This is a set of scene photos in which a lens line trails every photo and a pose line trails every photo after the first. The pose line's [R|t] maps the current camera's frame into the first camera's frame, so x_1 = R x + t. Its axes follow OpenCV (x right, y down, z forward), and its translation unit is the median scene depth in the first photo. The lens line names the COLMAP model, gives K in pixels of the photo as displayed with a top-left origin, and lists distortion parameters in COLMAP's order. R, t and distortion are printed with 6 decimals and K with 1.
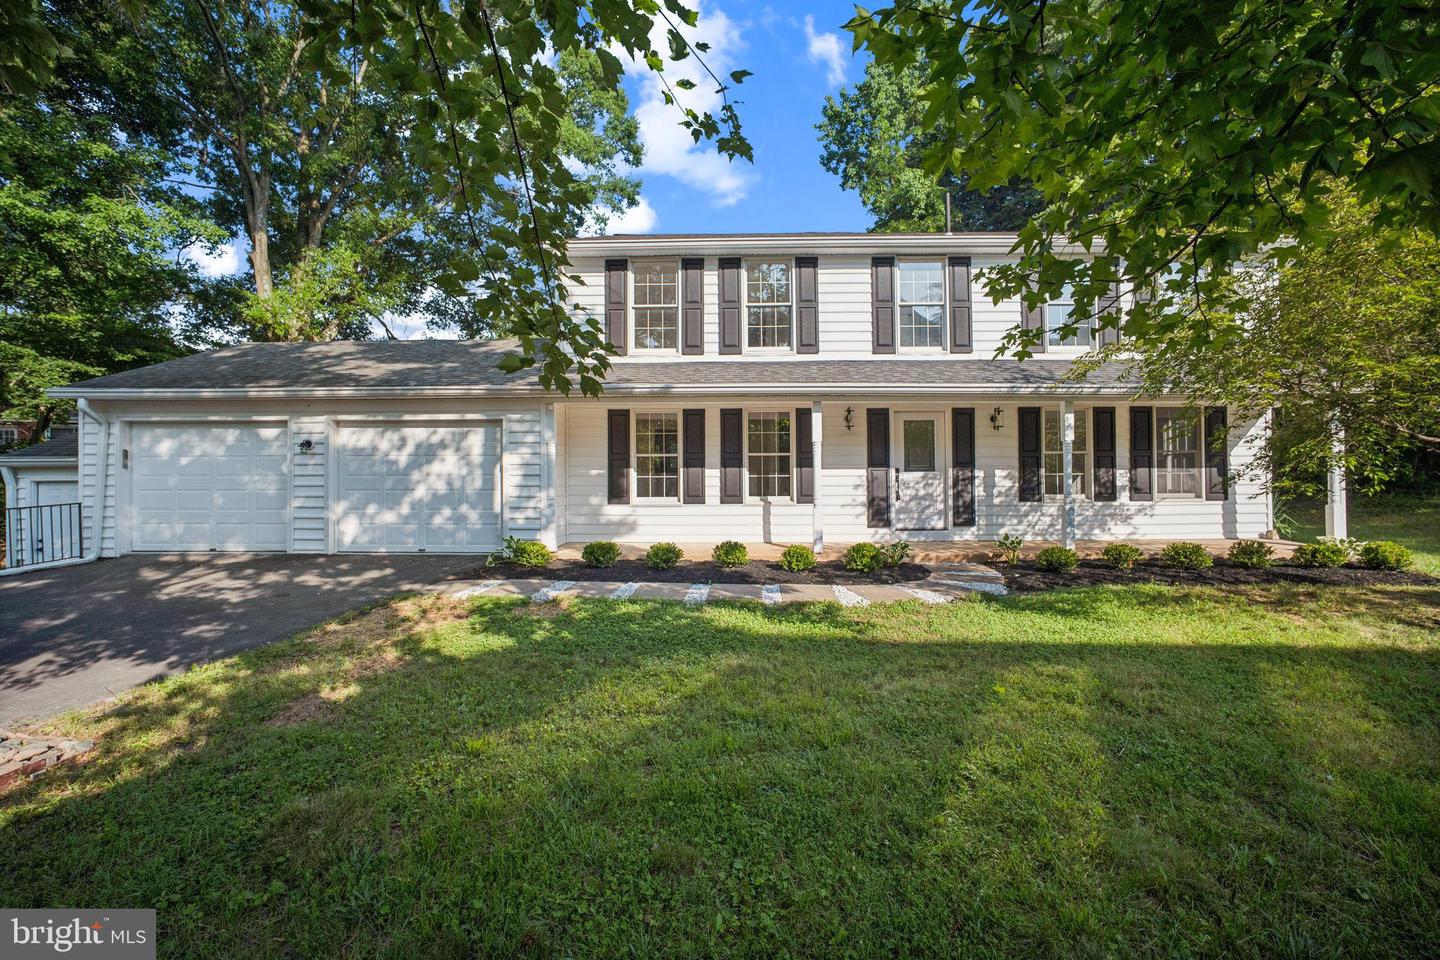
lens RADIAL K [[611.2, 0, 723.2], [0, 611.2, 473.2], [0, 0, 1]] dist [-0.035883, 0.012058]
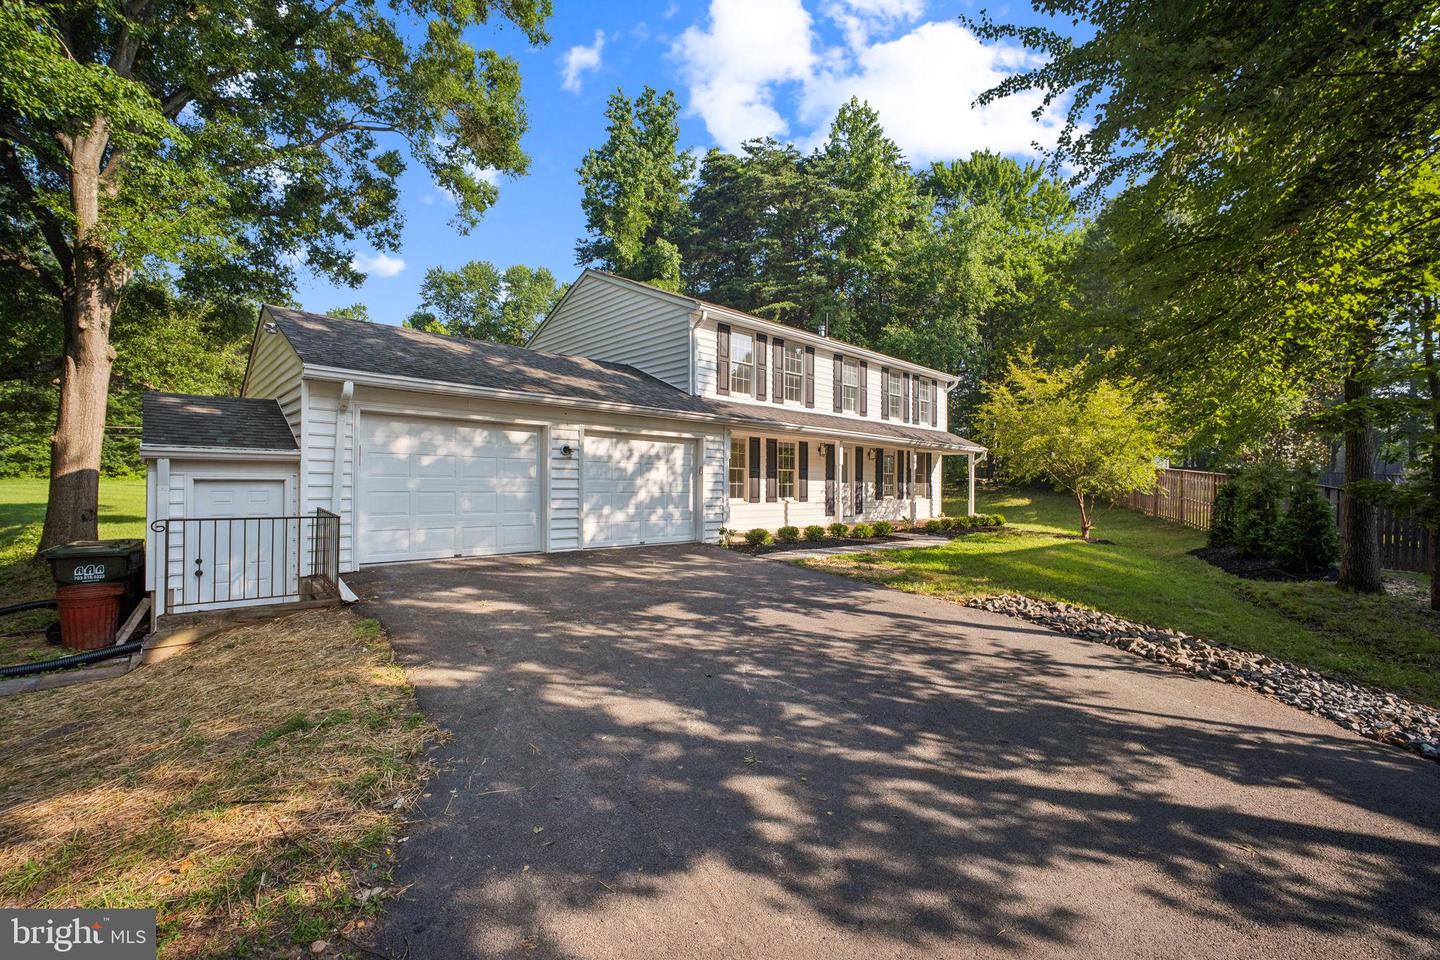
lens RADIAL K [[611.2, 0, 723.2], [0, 611.2, 473.2], [0, 0, 1]] dist [-0.035883, 0.012058]
pose [[0.705716, 0.024729, 0.708063, -1.234210], [-0.020250, 0.999686, -0.014730, 0.002365], [-0.708205, -0.003943, 0.705995, 0.036966]]
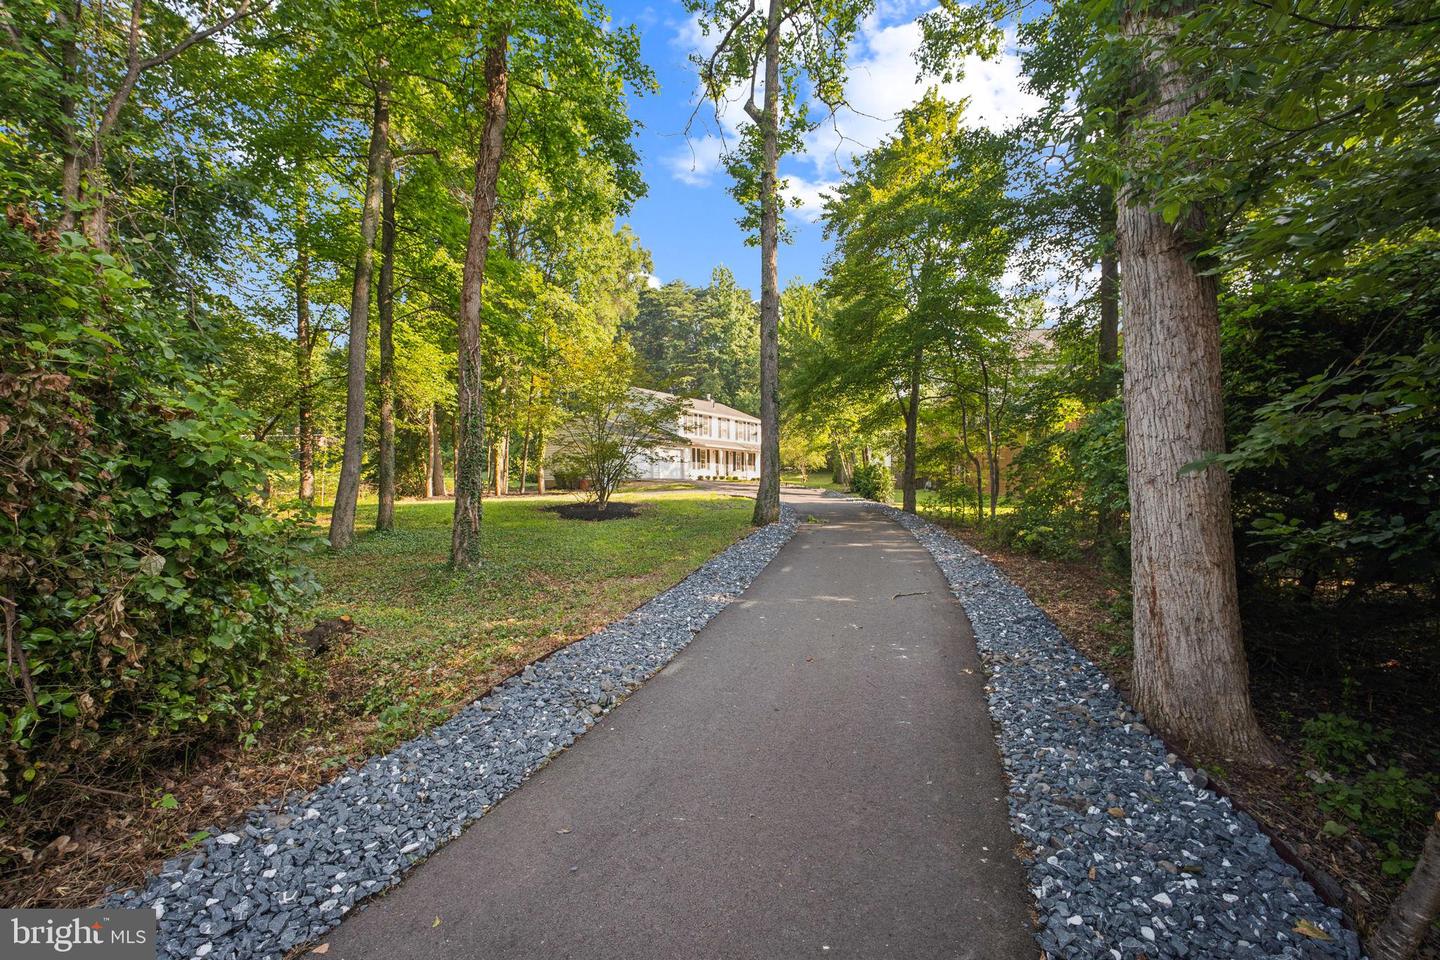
lens RADIAL K [[611.2, 0, 723.2], [0, 611.2, 473.2], [0, 0, 1]] dist [-0.035883, 0.012058]
pose [[0.527160, 0.022923, 0.849457, -3.957705], [-0.009790, 0.999734, -0.020902, 0.175983], [-0.849710, 0.002702, 0.527244, -1.594154]]
